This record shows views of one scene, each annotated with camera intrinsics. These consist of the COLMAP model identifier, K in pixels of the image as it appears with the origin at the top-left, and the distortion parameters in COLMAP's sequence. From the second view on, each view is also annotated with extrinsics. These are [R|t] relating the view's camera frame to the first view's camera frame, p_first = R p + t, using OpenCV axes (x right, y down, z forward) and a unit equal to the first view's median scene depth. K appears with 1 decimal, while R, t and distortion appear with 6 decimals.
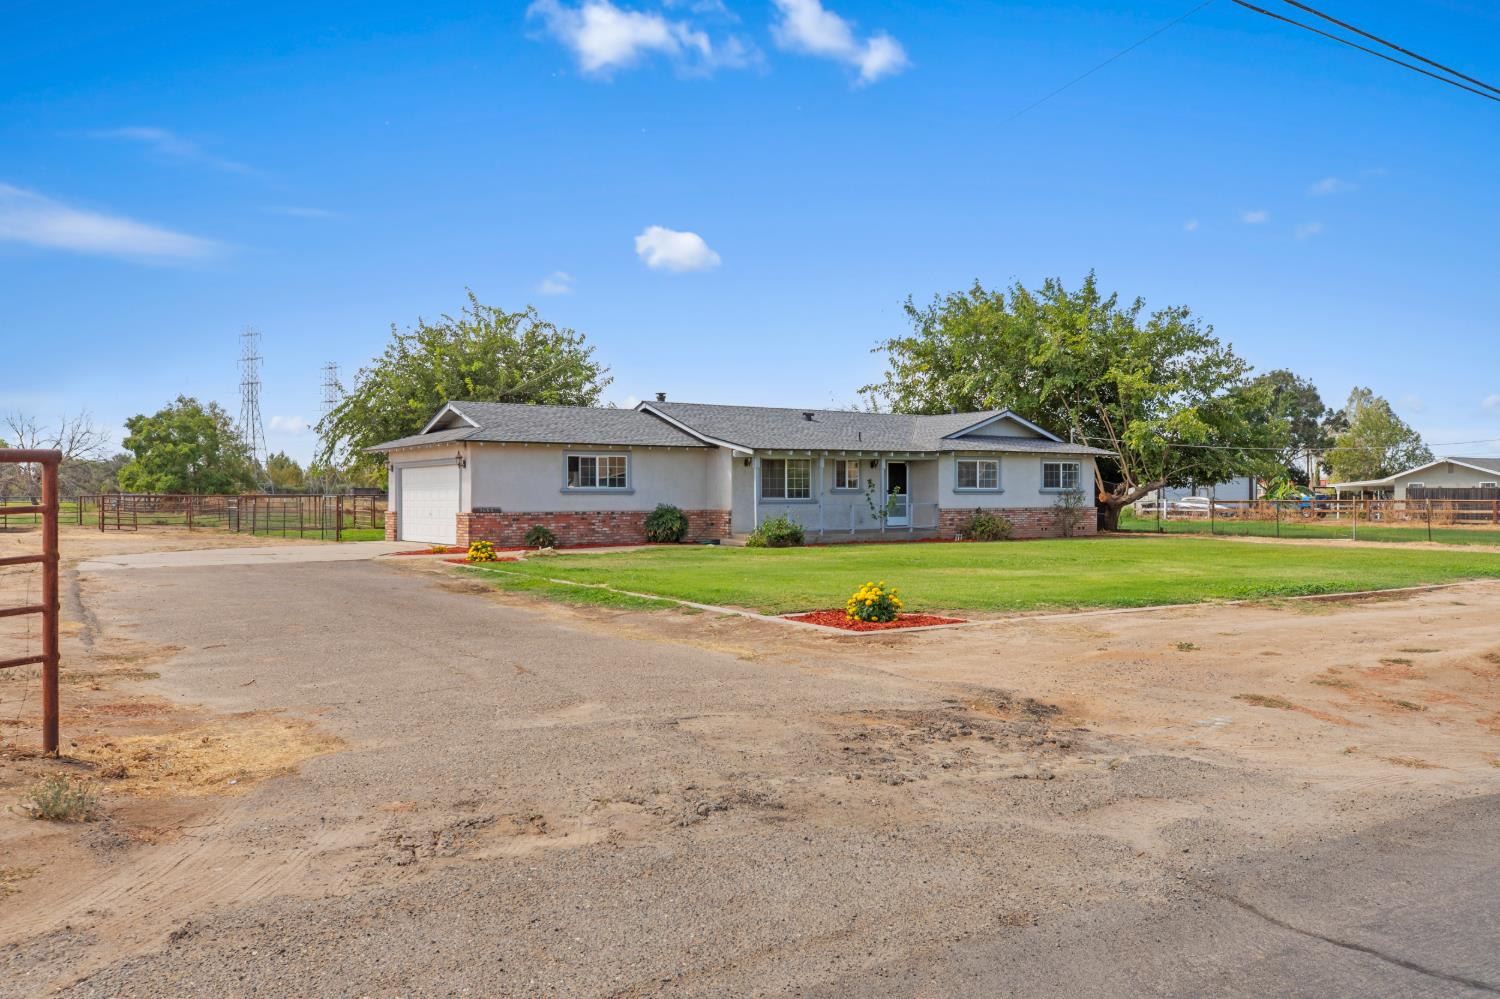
lens RADIAL K [[1182.7, 0, 743.1], [0, 1182.7, 481.9], [0, 0, 1]] dist [-0.012662, 0.001359]
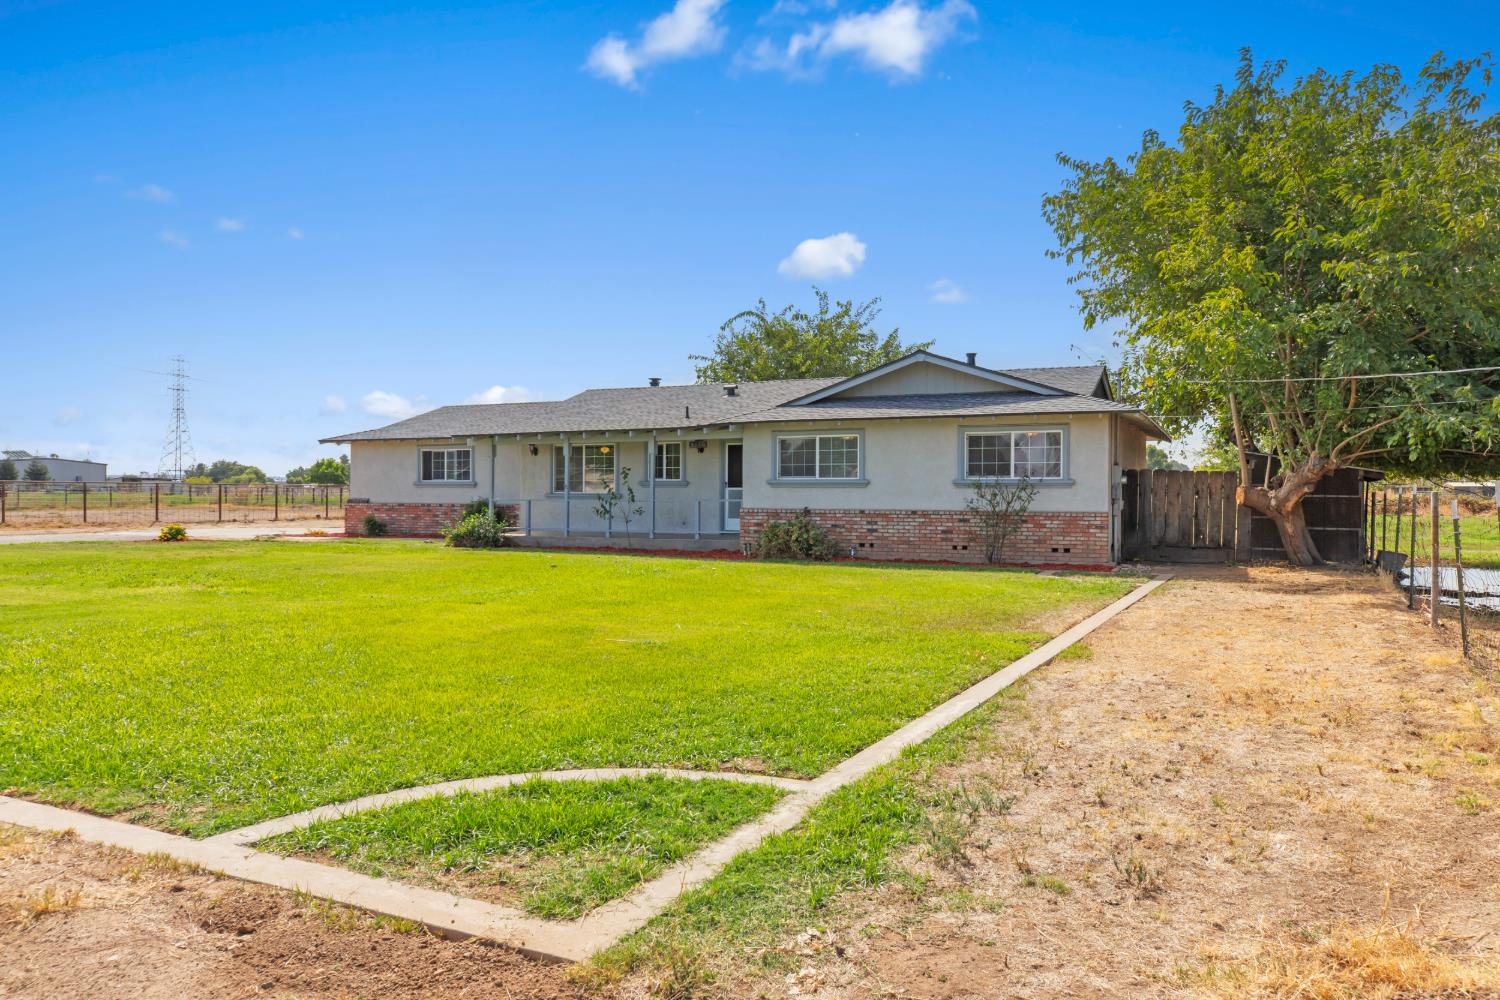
lens RADIAL K [[995.0, 0, 750.0], [0, 995.0, 500.0], [0, 0, 1]] dist [0.003429, -0.001494]
pose [[0.491395, 0.011763, -0.870858, 0.662031], [0.007832, 0.999809, 0.017924, 0.007159], [0.870902, -0.015629, 0.491208, 0.699211]]
